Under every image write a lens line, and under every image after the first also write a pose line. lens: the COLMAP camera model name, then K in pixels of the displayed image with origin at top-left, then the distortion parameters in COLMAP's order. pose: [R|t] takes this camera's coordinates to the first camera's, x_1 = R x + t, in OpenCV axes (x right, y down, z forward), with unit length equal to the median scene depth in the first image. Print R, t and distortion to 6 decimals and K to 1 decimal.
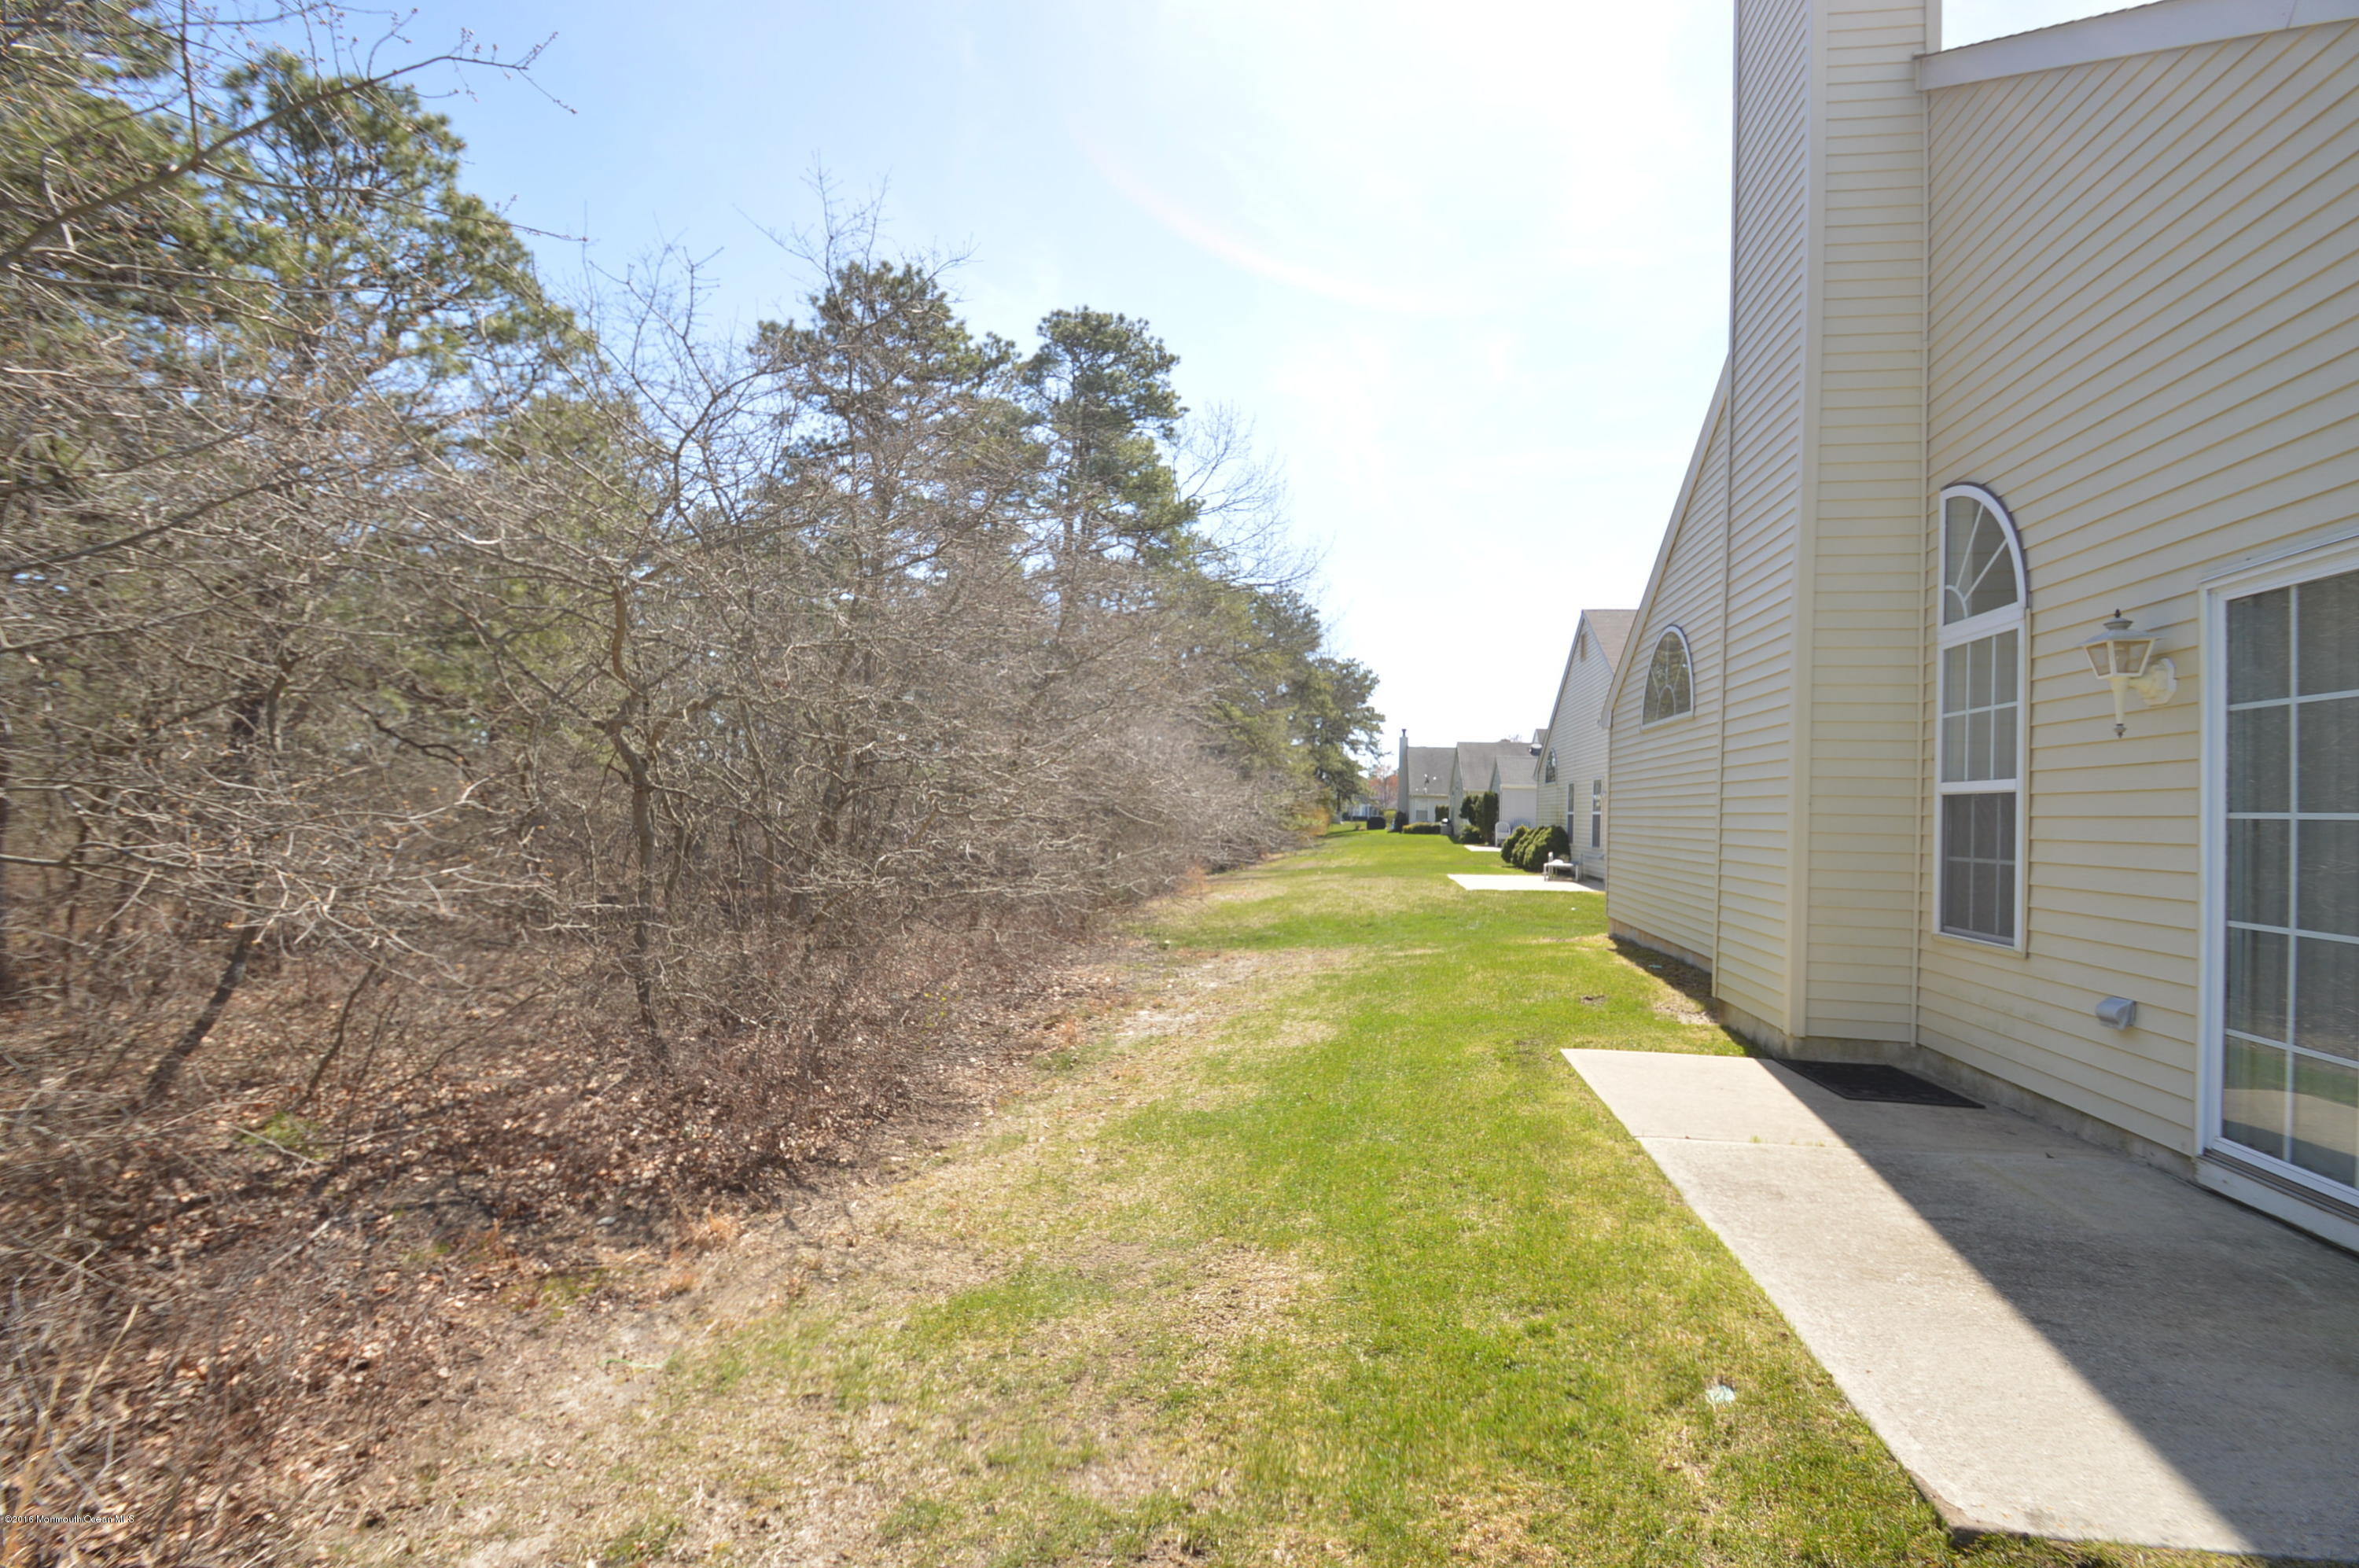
lens RADIAL K [[1036.0, 0, 1151.9], [0, 1036.0, 797.4], [0, 0, 1]] dist [0.004051, -0.011952]
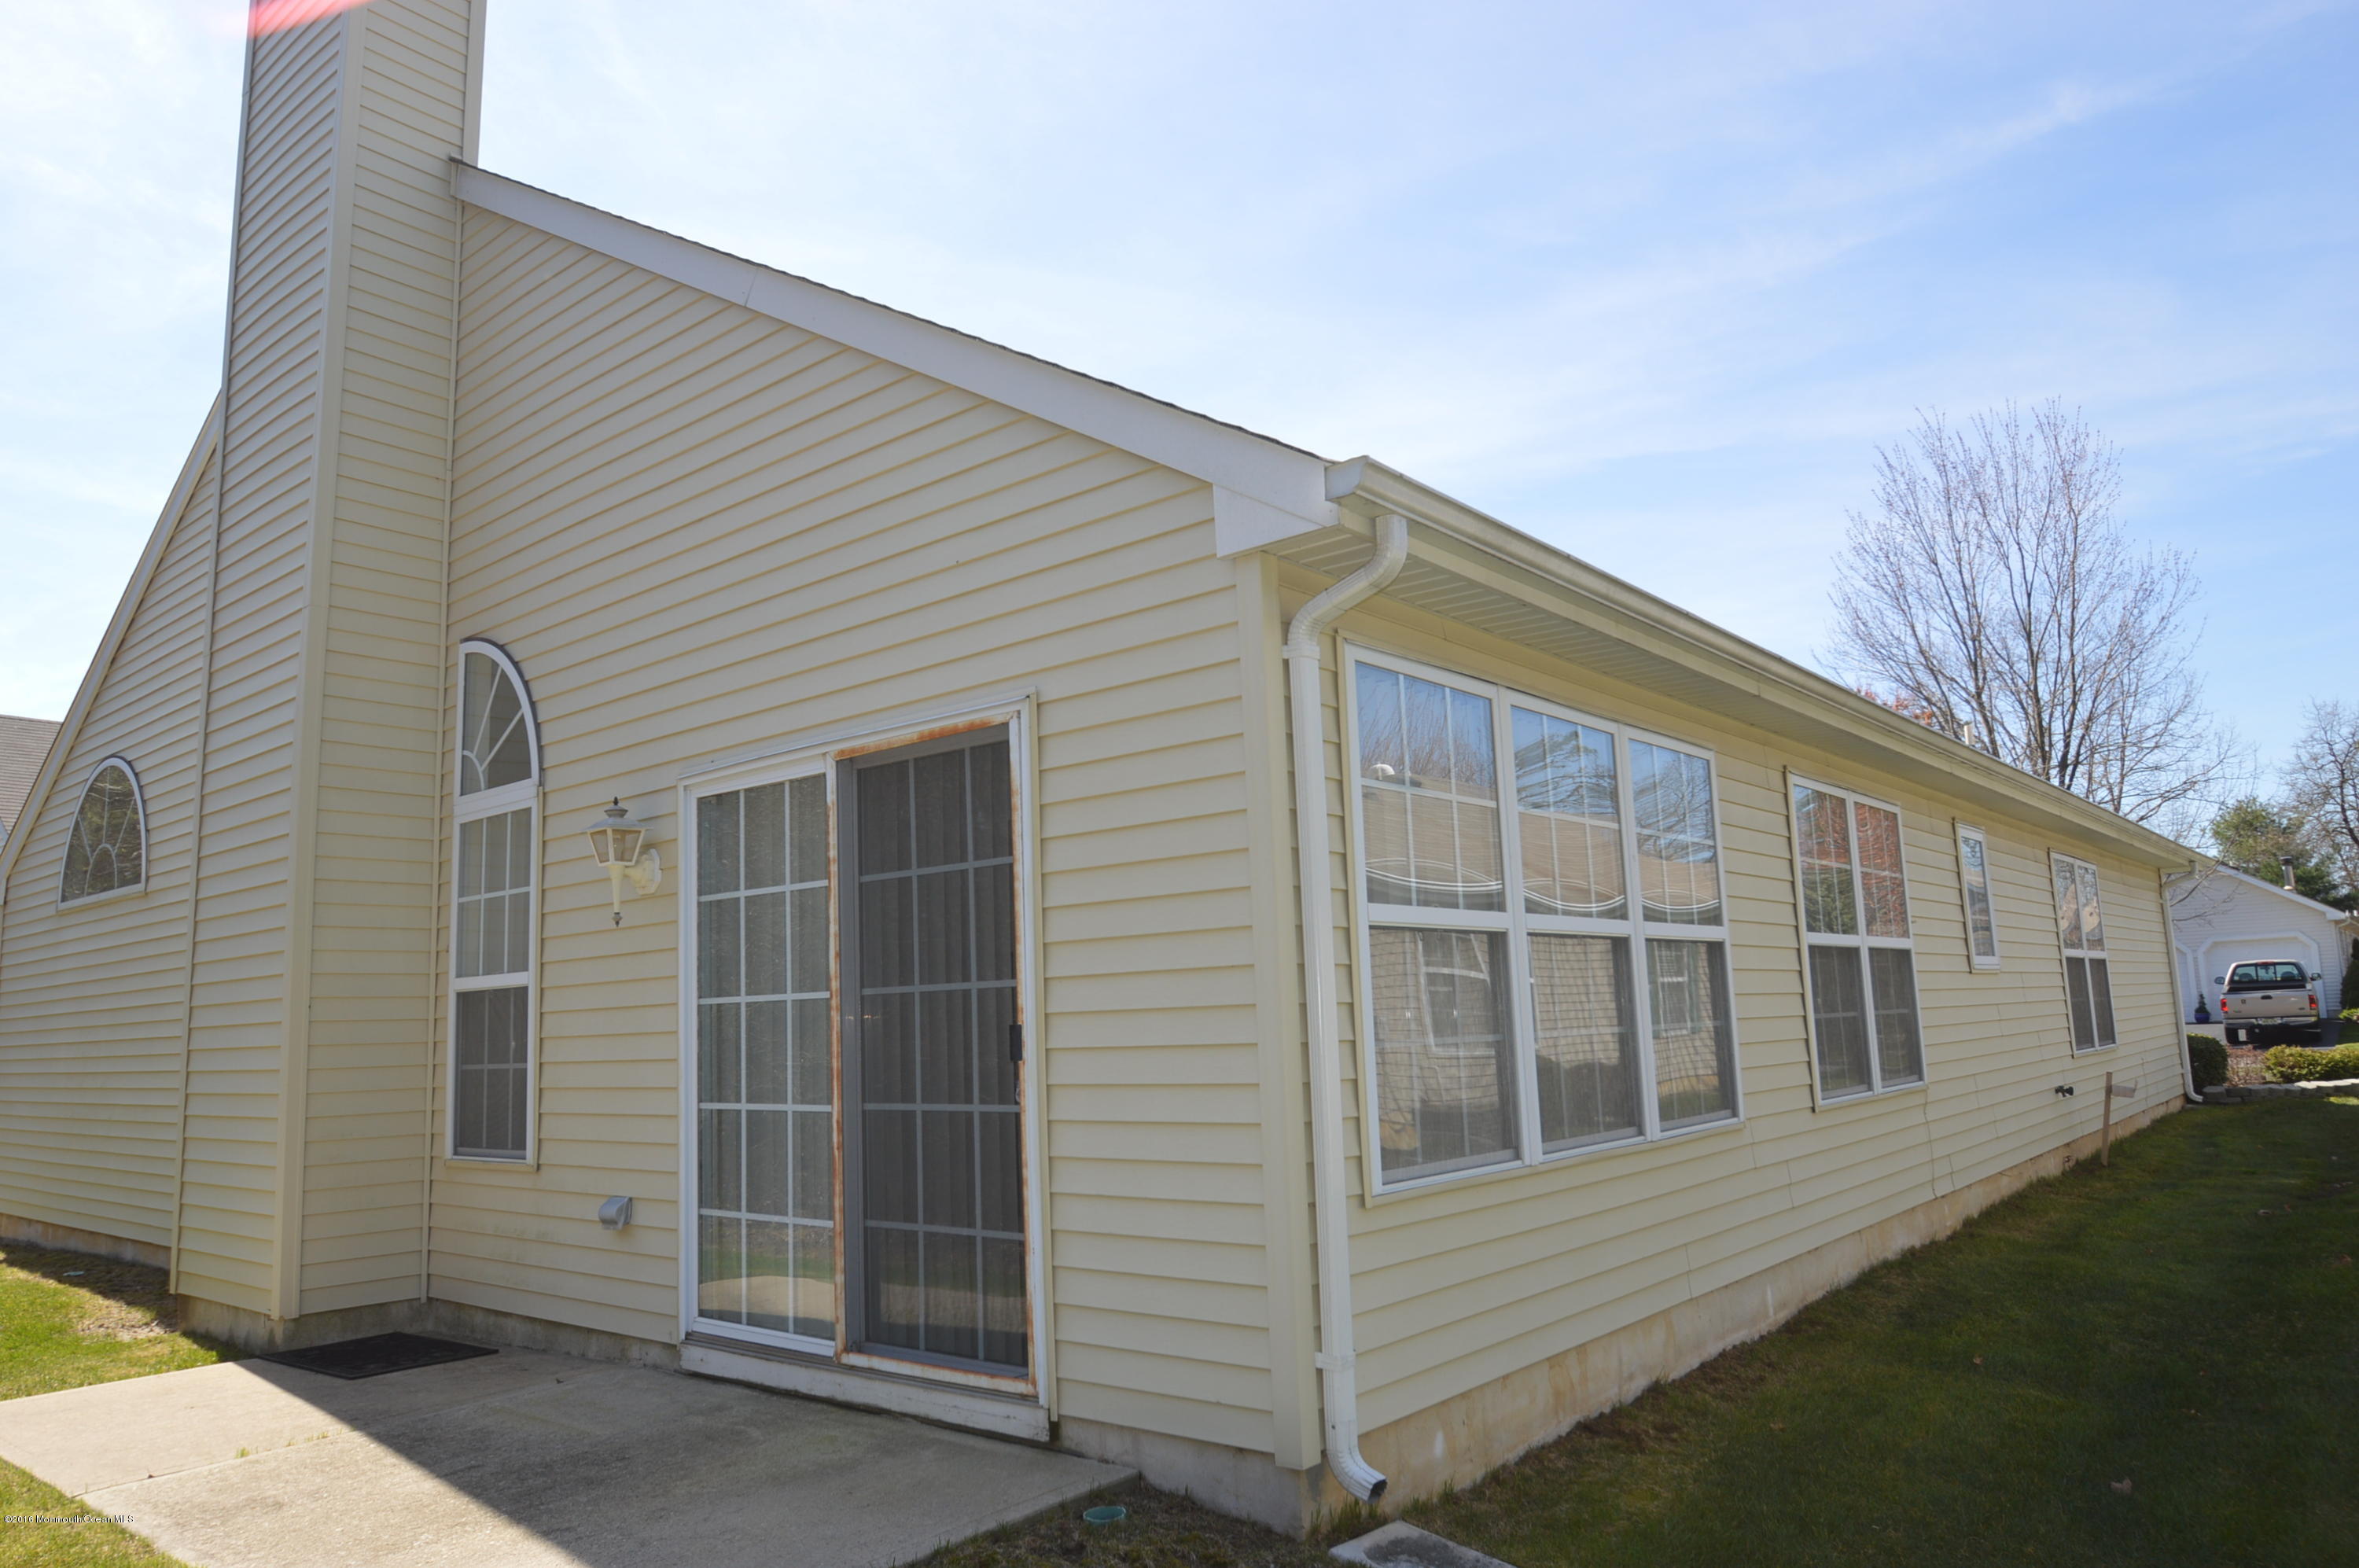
lens RADIAL K [[1547.3, 0, 1179.5], [0, 1547.3, 784.0], [0, 0, 1]] dist [-0.032932, -0.002938]
pose [[0.460335, 0.090614, 0.883109, -0.121590], [0.044306, 0.991192, -0.124800, 0.014115], [-0.886639, 0.096577, 0.452266, -0.151526]]
